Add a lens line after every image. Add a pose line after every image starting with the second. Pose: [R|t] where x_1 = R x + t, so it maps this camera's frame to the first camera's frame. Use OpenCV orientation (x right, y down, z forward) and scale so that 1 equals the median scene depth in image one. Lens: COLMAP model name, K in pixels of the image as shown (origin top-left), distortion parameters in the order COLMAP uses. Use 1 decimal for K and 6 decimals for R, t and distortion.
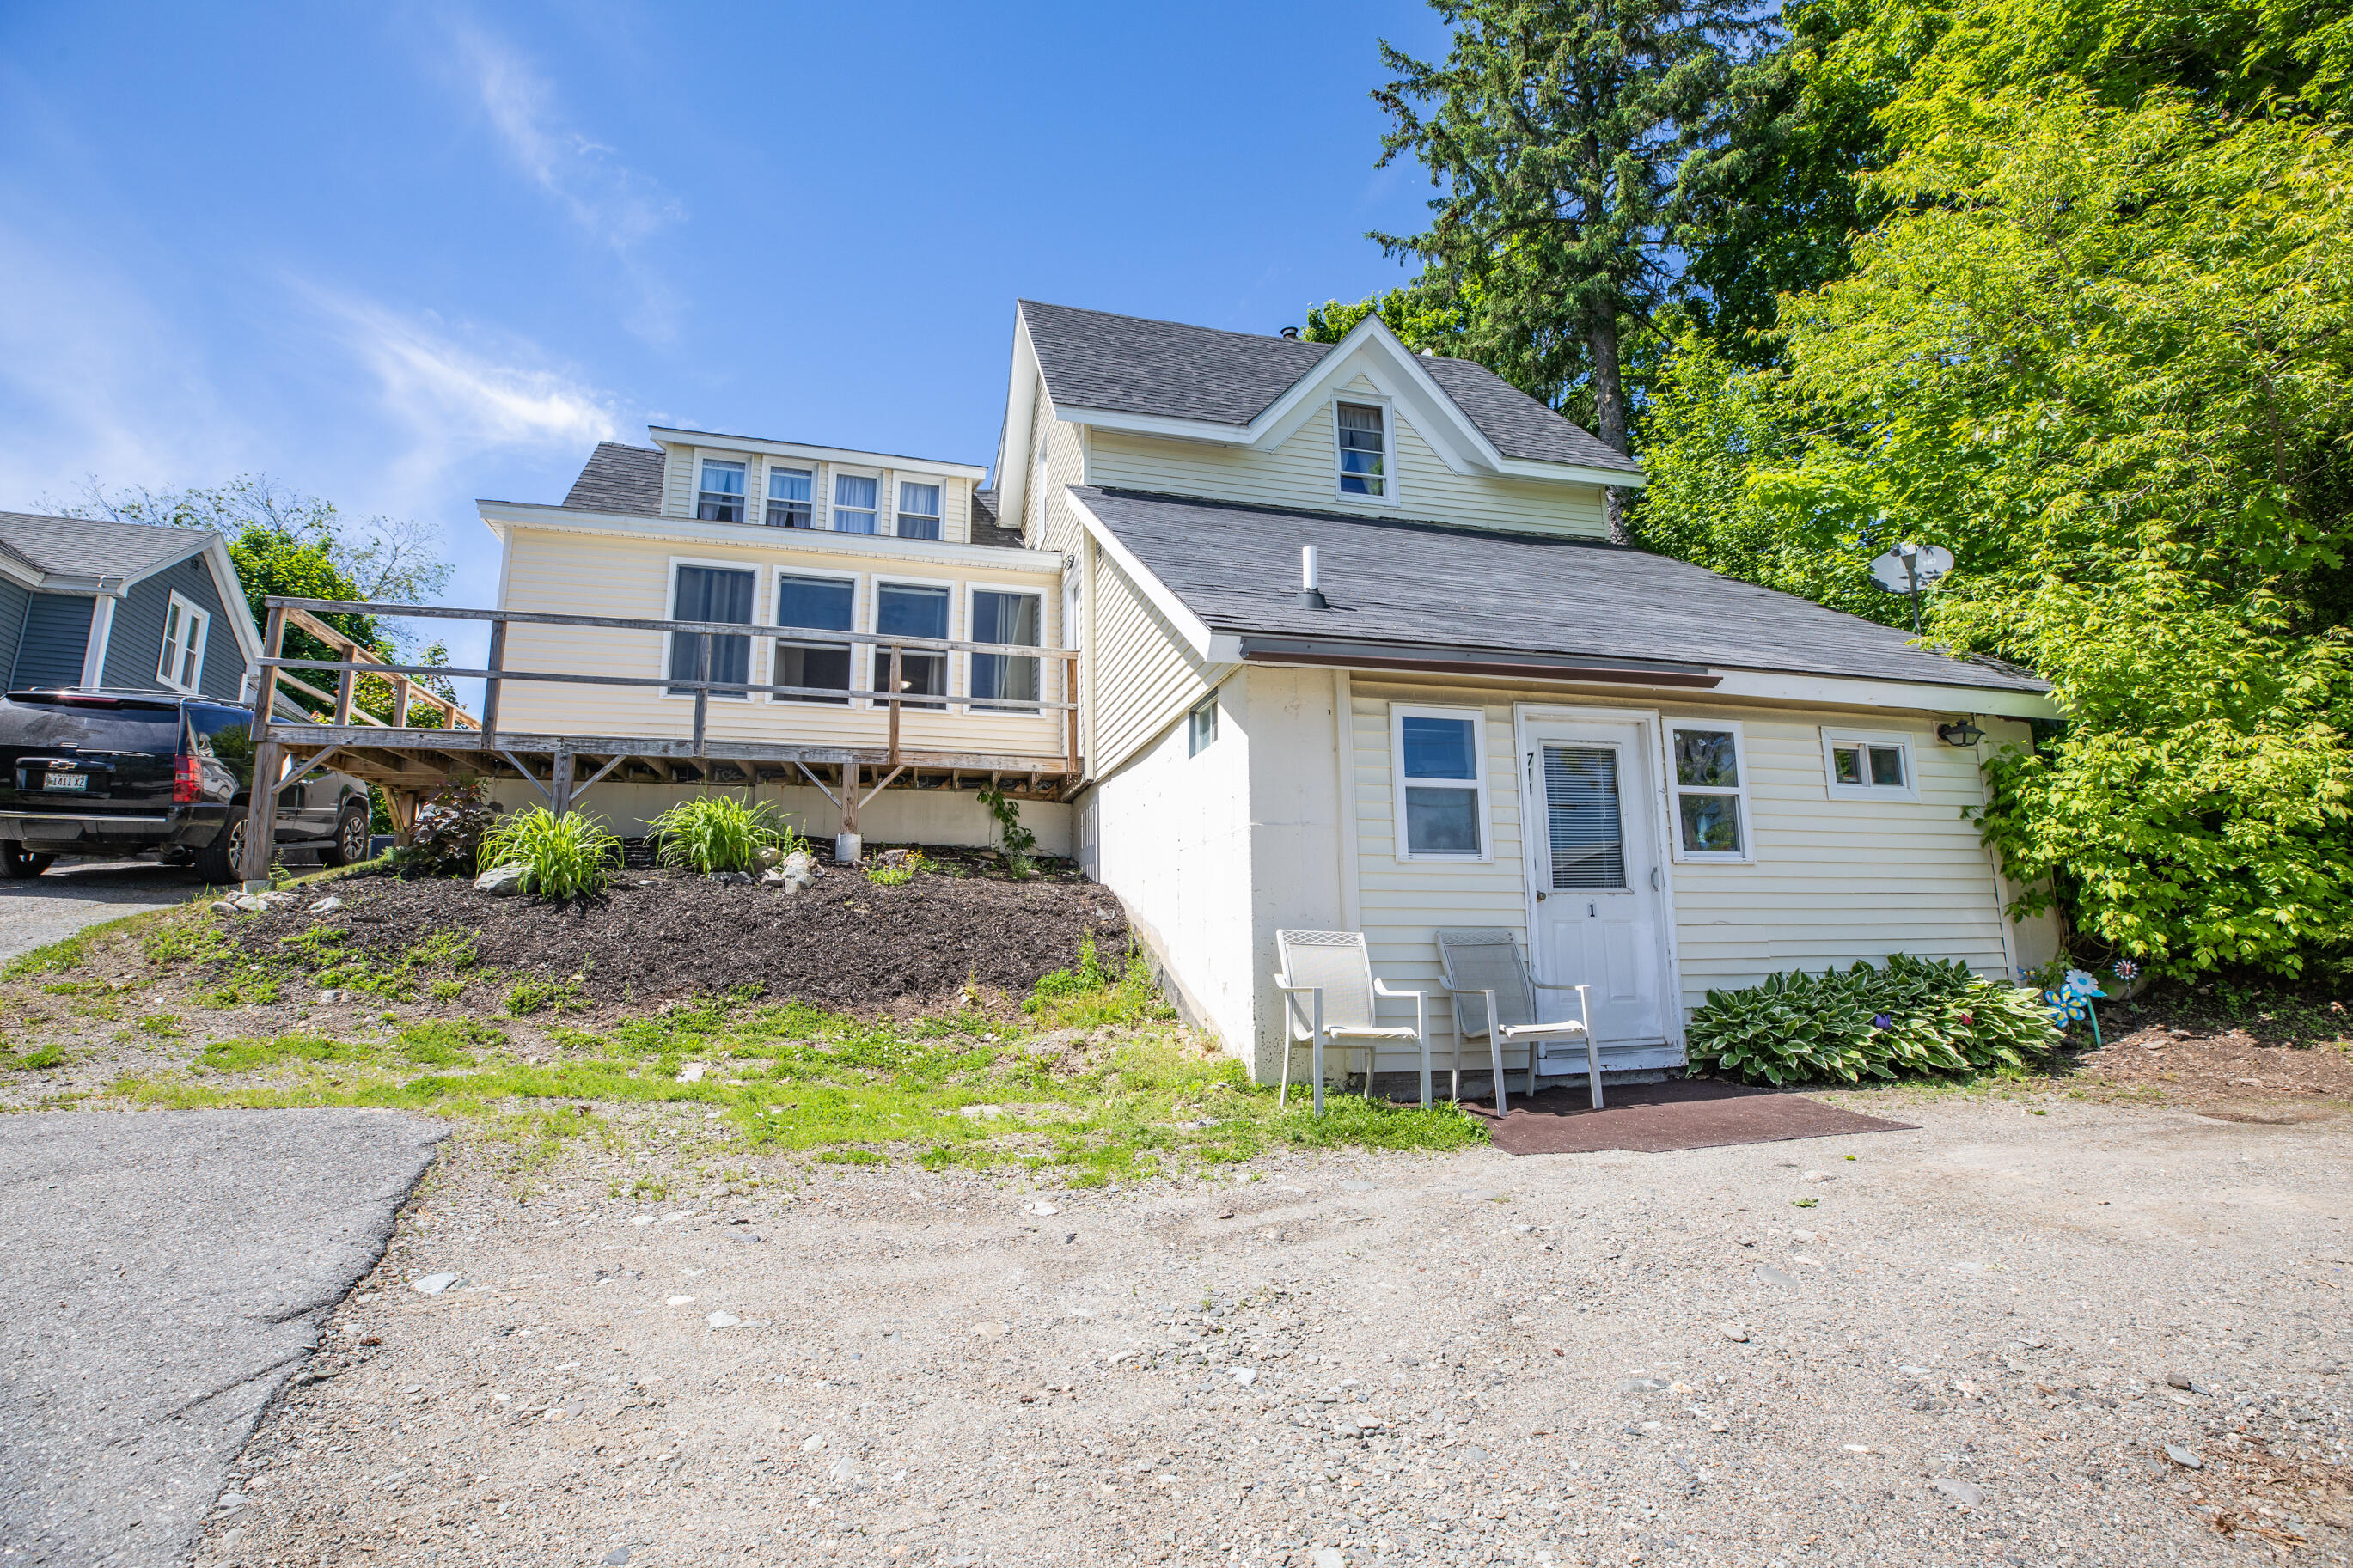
lens RADIAL K [[1049.8, 0, 1212.2], [0, 1049.8, 785.6], [0, 0, 1]] dist [-0.051470, 0.000125]
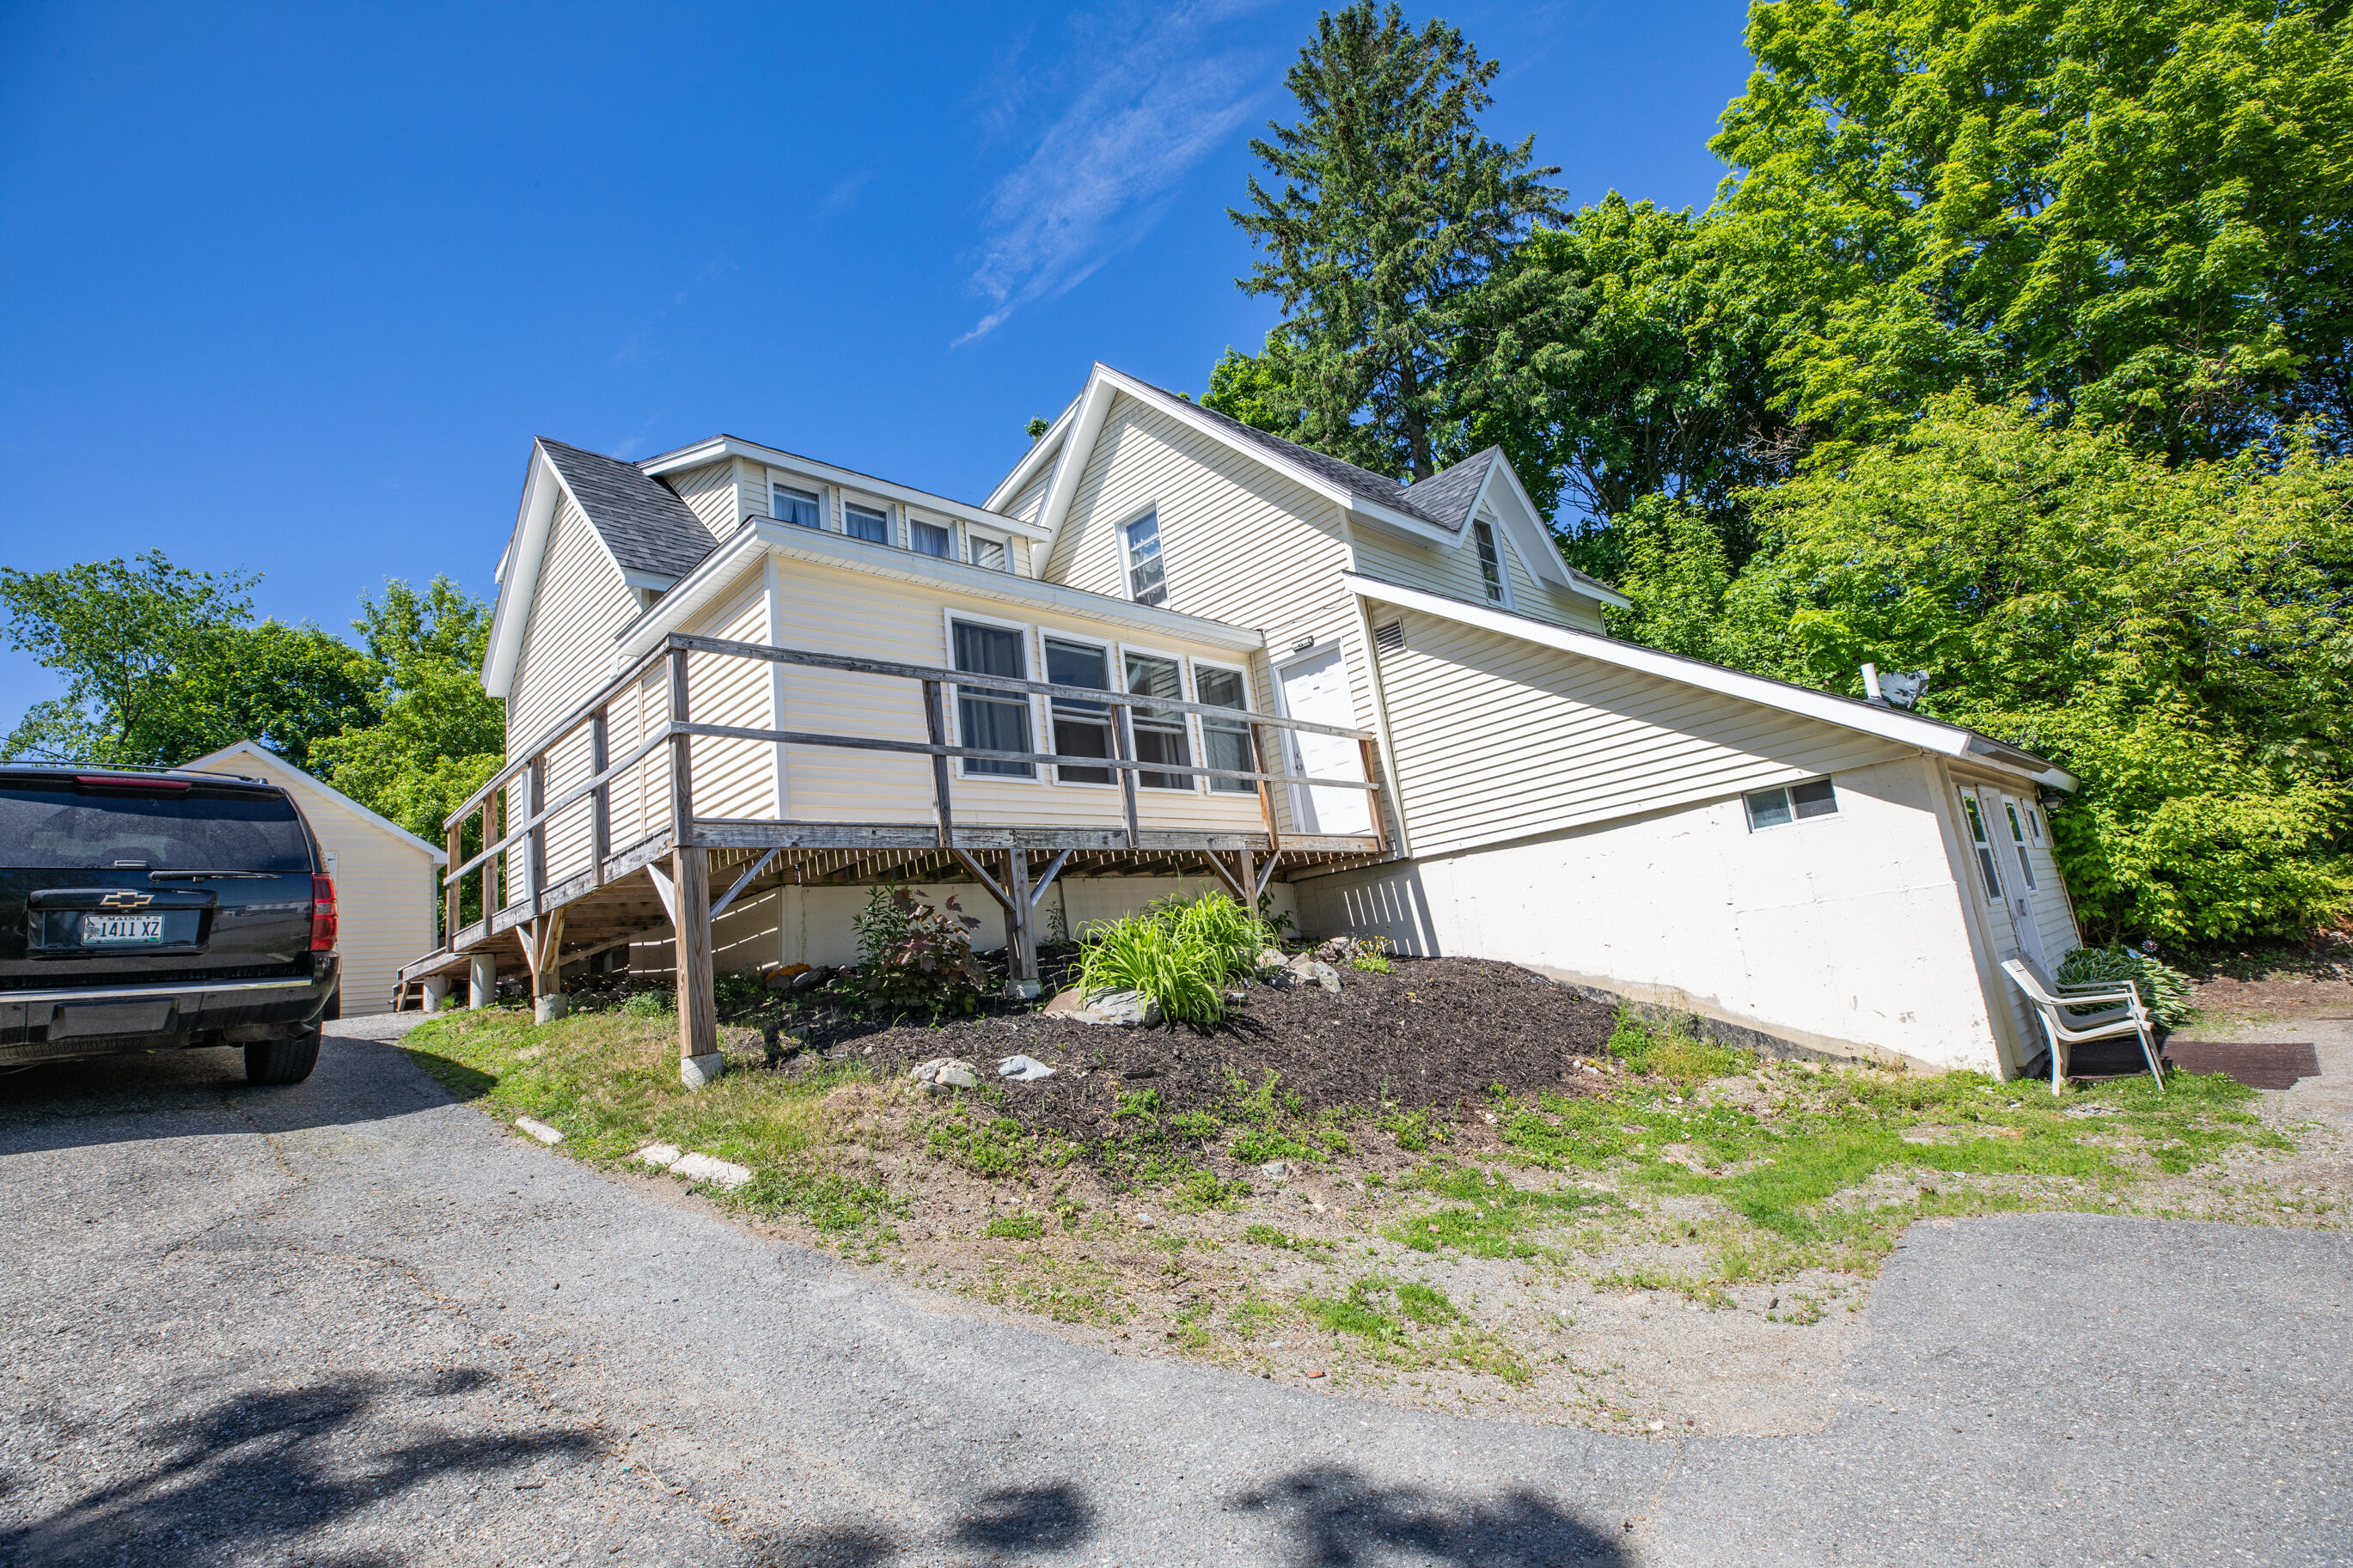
lens RADIAL K [[1049.8, 0, 1212.2], [0, 1049.8, 785.6], [0, 0, 1]] dist [-0.051470, 0.000125]
pose [[0.858248, -0.003023, 0.513227, -0.893680], [0.027899, 0.998779, -0.040771, -0.042207], [-0.512477, 0.049310, 0.857284, 0.212005]]
